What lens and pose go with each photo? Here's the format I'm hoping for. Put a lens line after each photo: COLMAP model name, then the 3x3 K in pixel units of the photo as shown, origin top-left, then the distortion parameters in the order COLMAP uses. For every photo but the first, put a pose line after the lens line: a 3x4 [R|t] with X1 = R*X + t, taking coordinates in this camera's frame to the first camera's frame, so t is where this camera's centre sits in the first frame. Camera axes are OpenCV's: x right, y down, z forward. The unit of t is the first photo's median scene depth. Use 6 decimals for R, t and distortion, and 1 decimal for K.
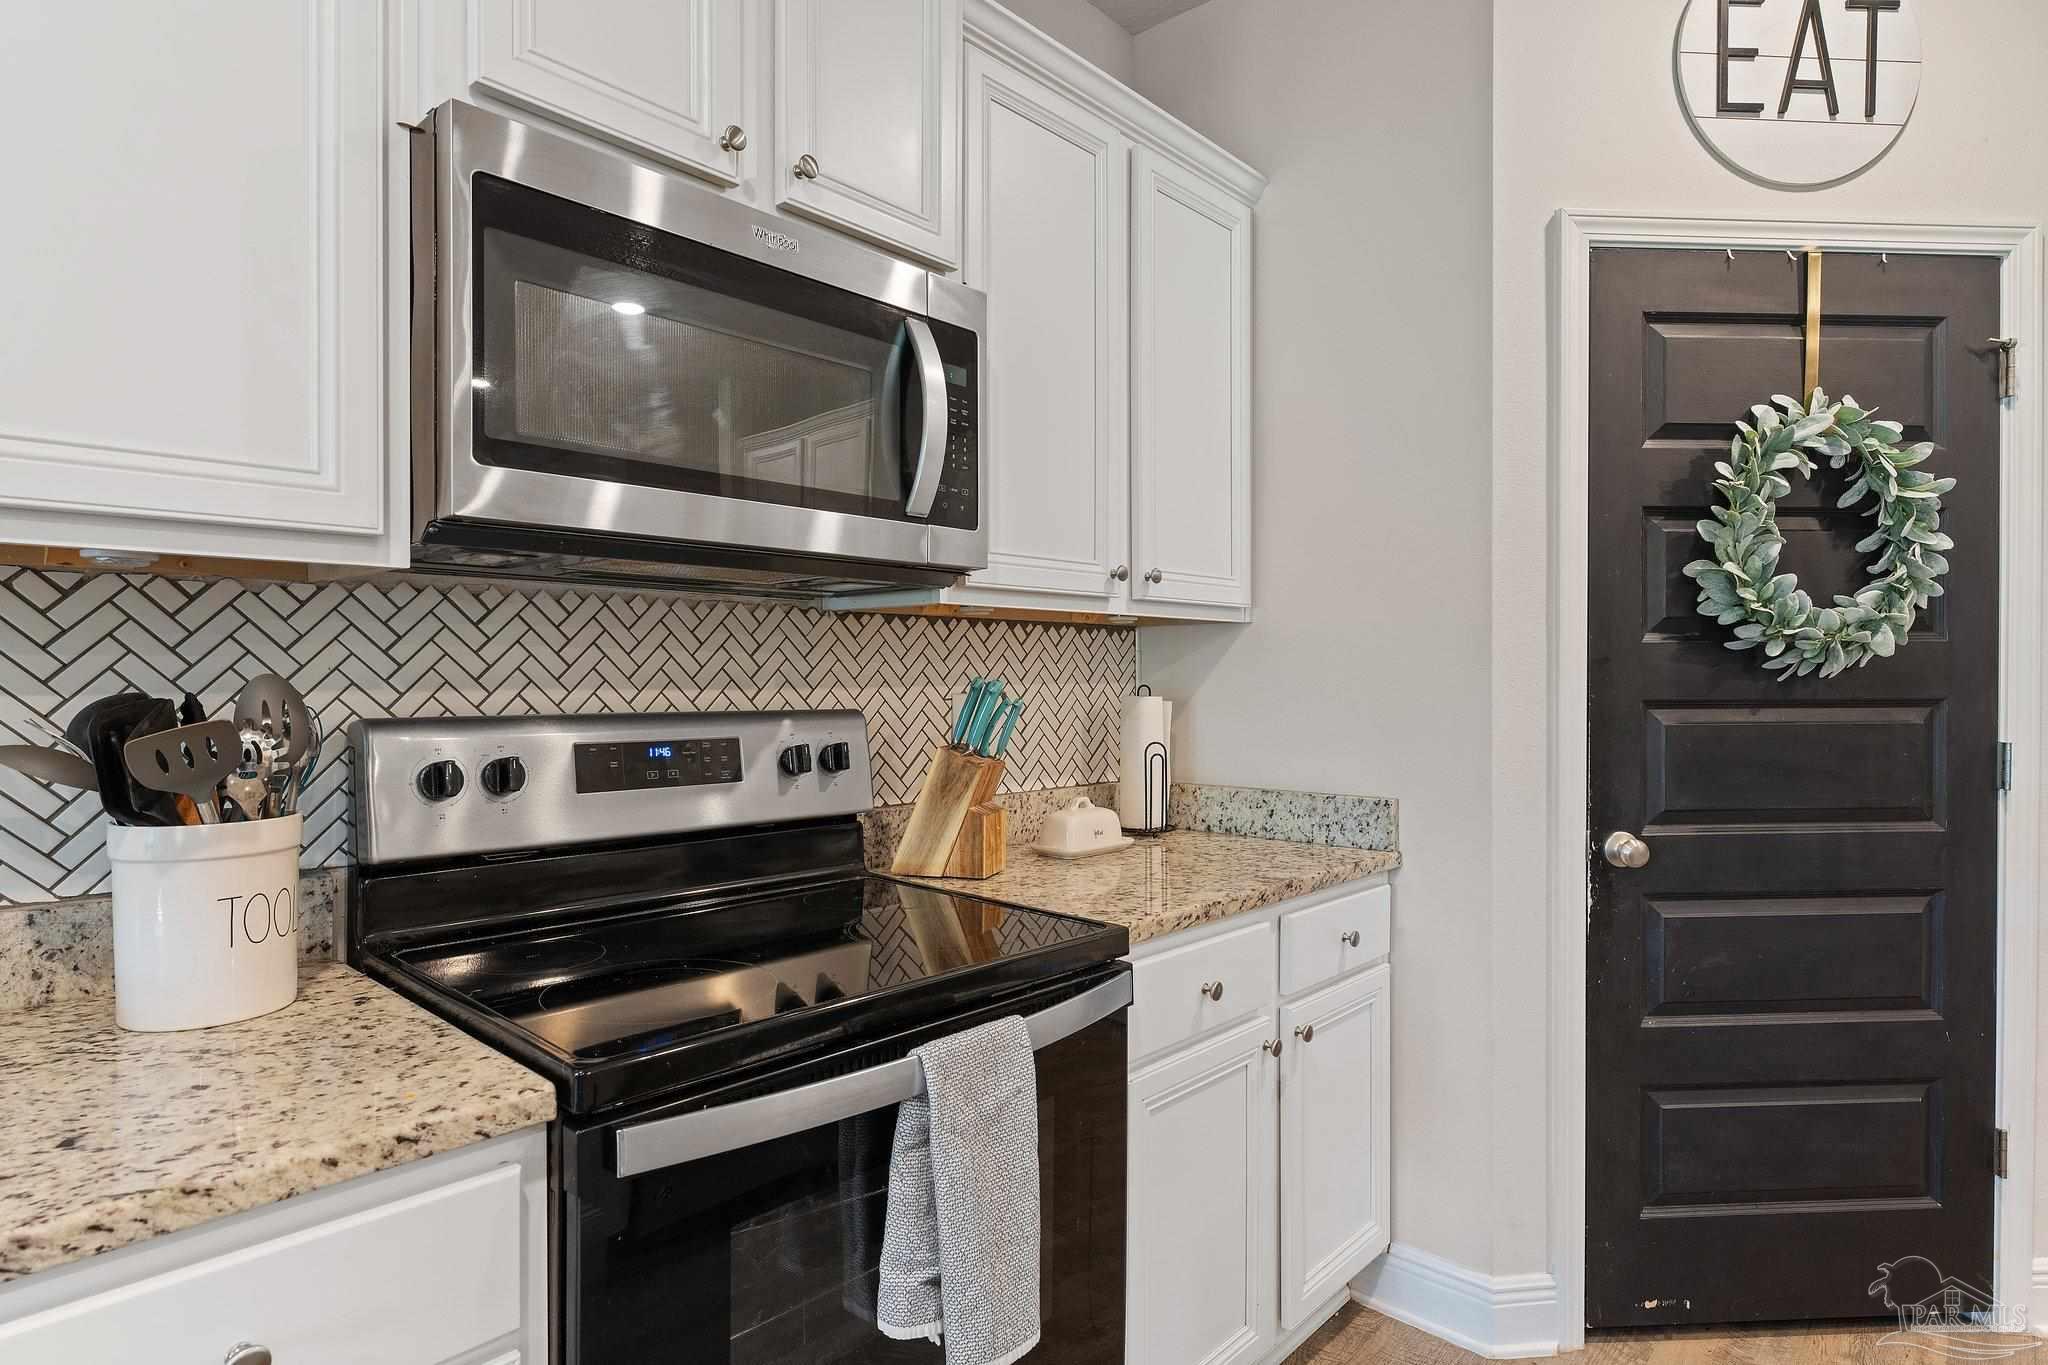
lens RADIAL K [[1090.4, 0, 1024.0], [0, 1090.4, 682.5], [0, 0, 1]] dist [-0.002367, -0.000745]
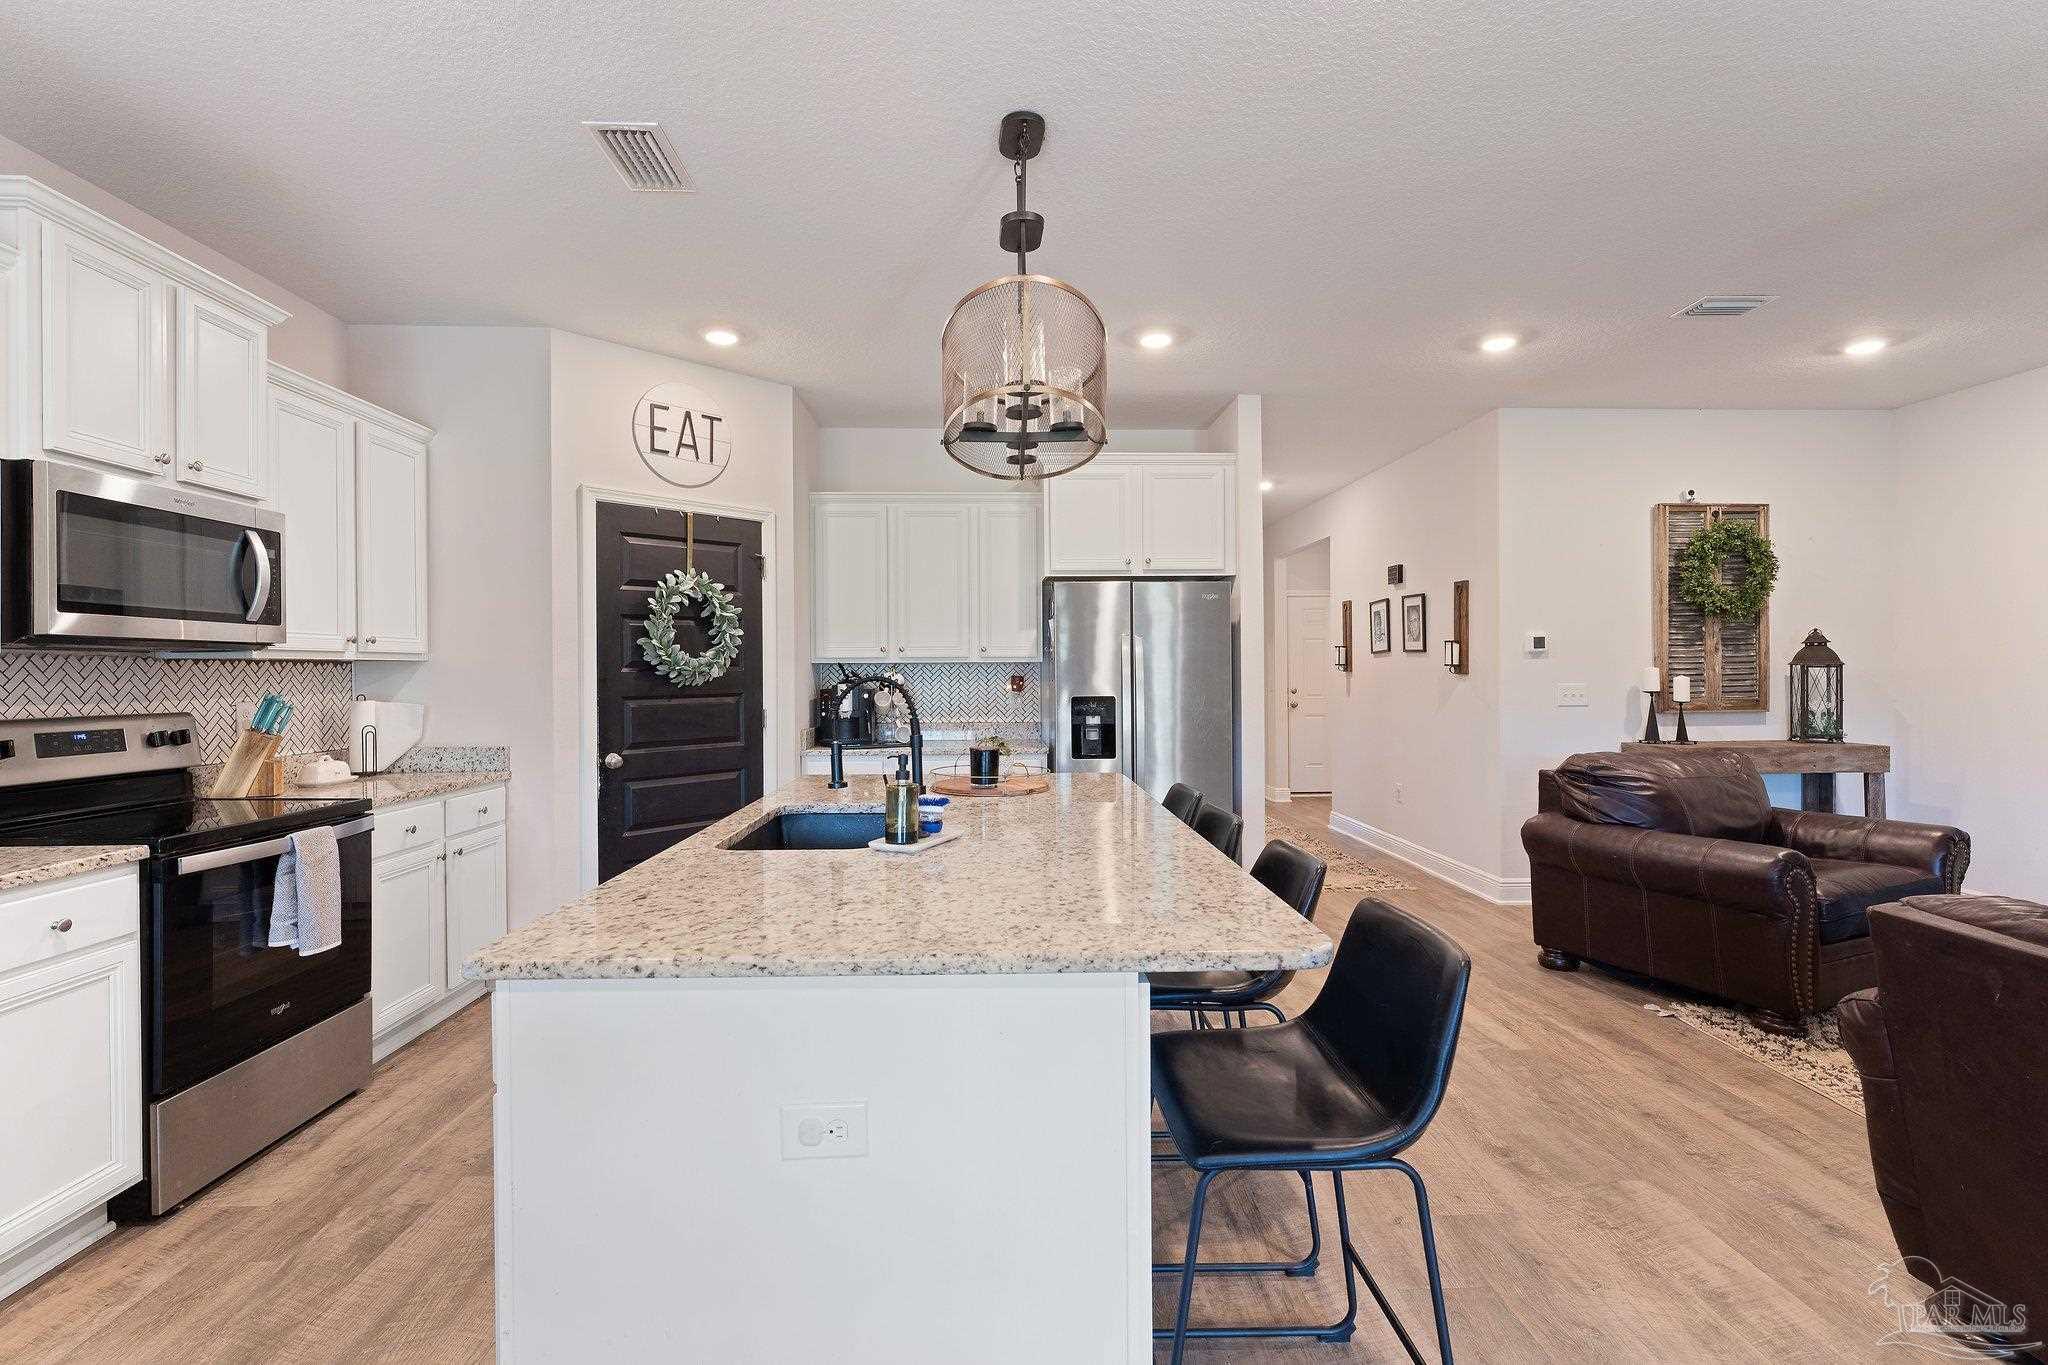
lens RADIAL K [[937.2, 0, 1018.4], [0, 937.2, 672.8], [0, 0, 1]] dist [-0.003584, -0.000248]
pose [[0.716096, -0.006560, 0.697971, -0.228477], [0.011695, 0.999928, -0.002601, -0.020246], [-0.697904, 0.010026, 0.716121, -1.049074]]
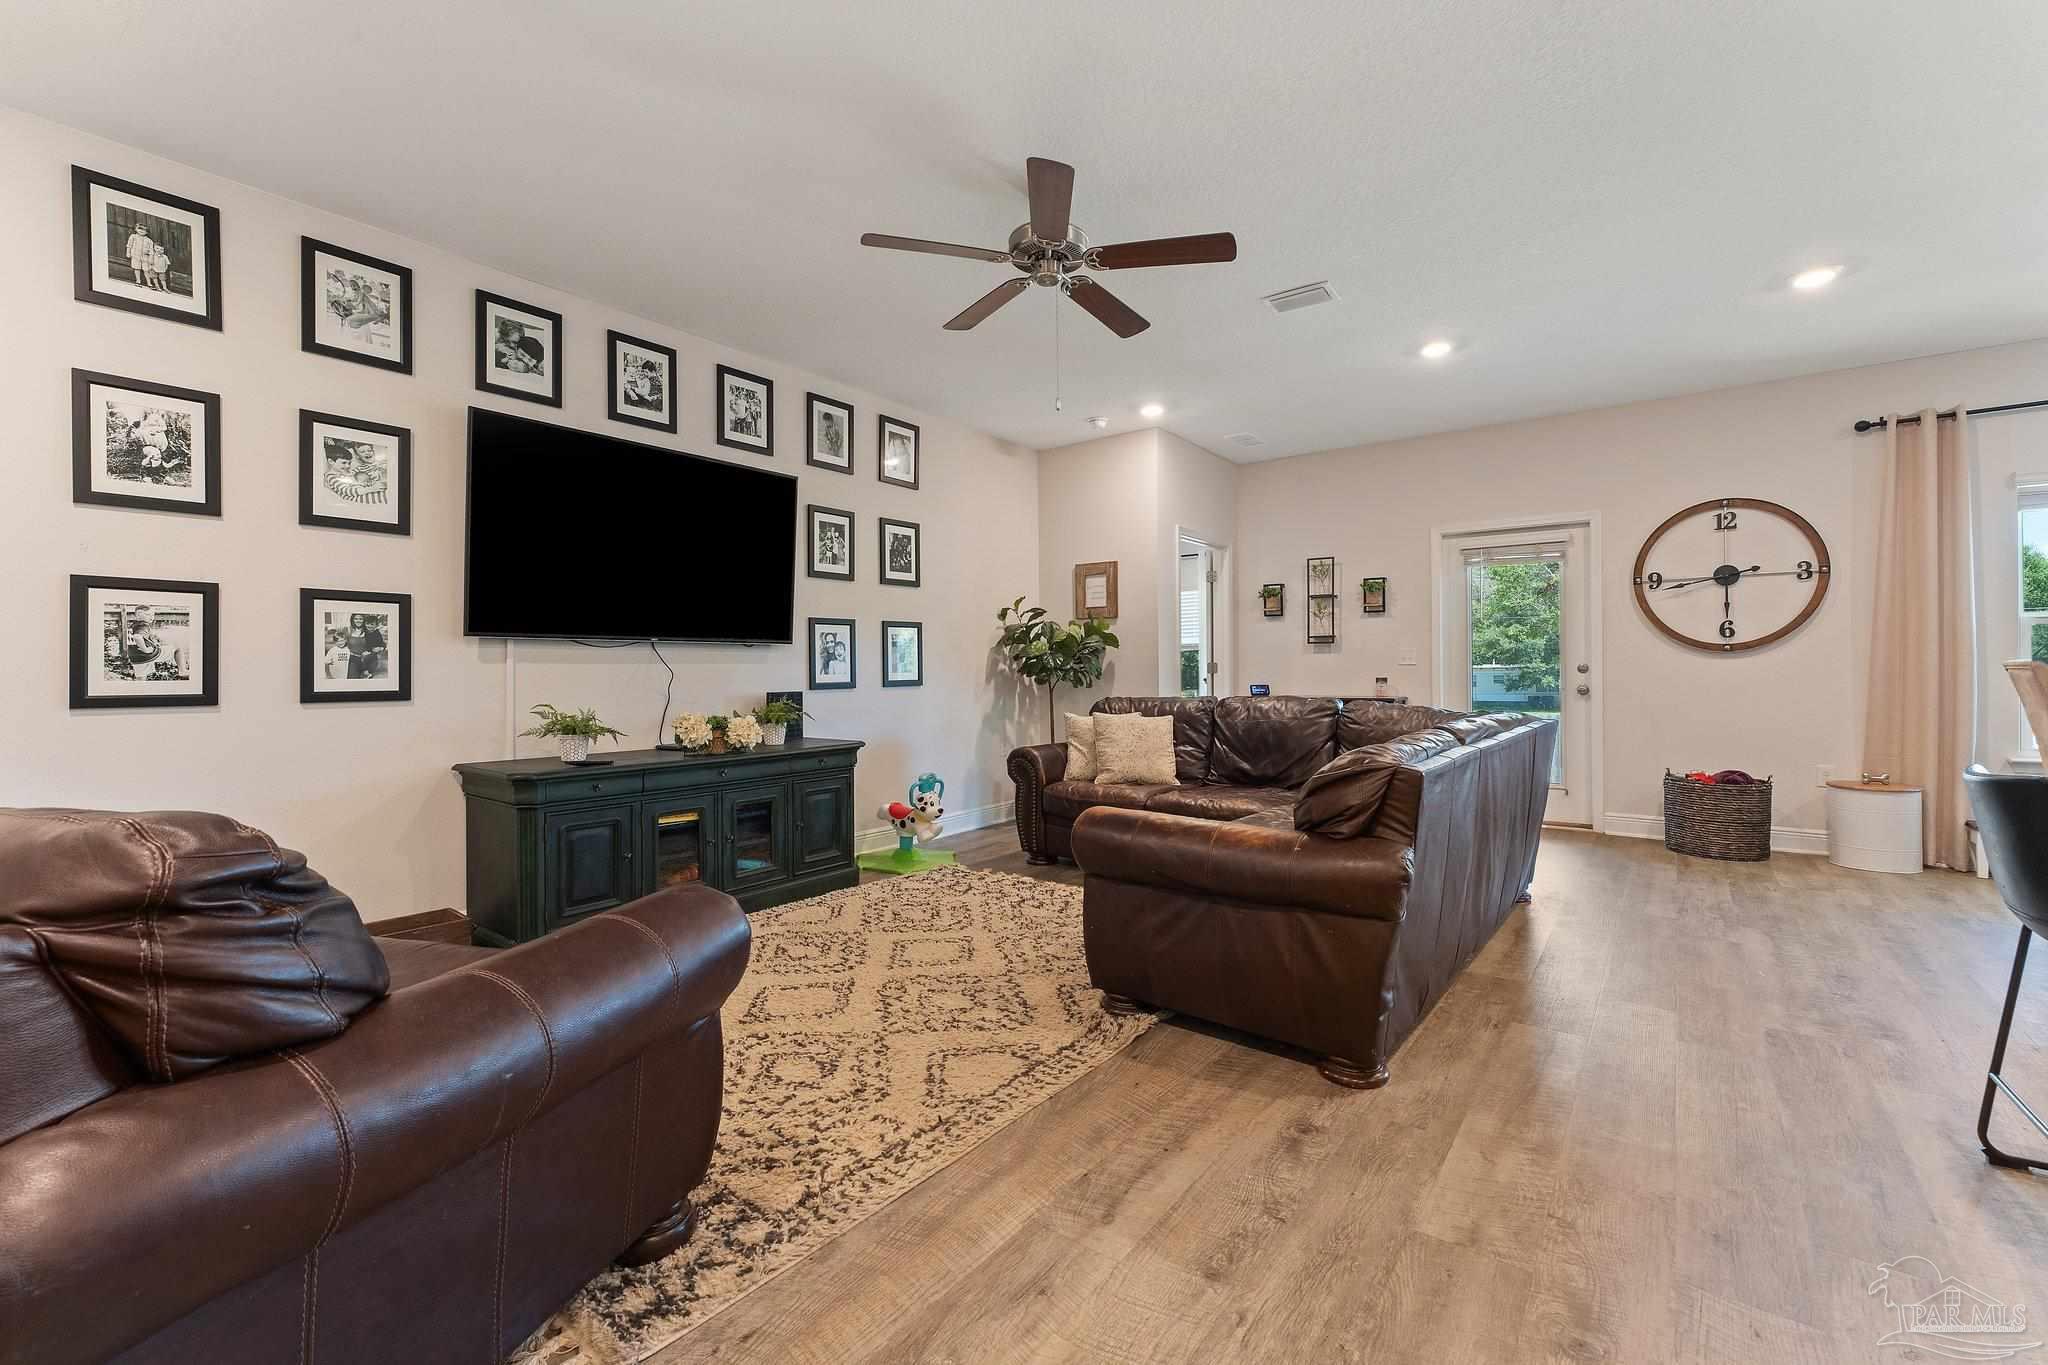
lens RADIAL K [[848.6, 0, 1027.3], [0, 848.6, 669.7], [0, 0, 1]] dist [-0.003596, -0.000209]
pose [[-0.996125, 0.006752, -0.087689, 1.594200], [0.006154, 0.999956, 0.007095, 0.084679], [0.087733, 0.006528, -0.996123, 0.020558]]
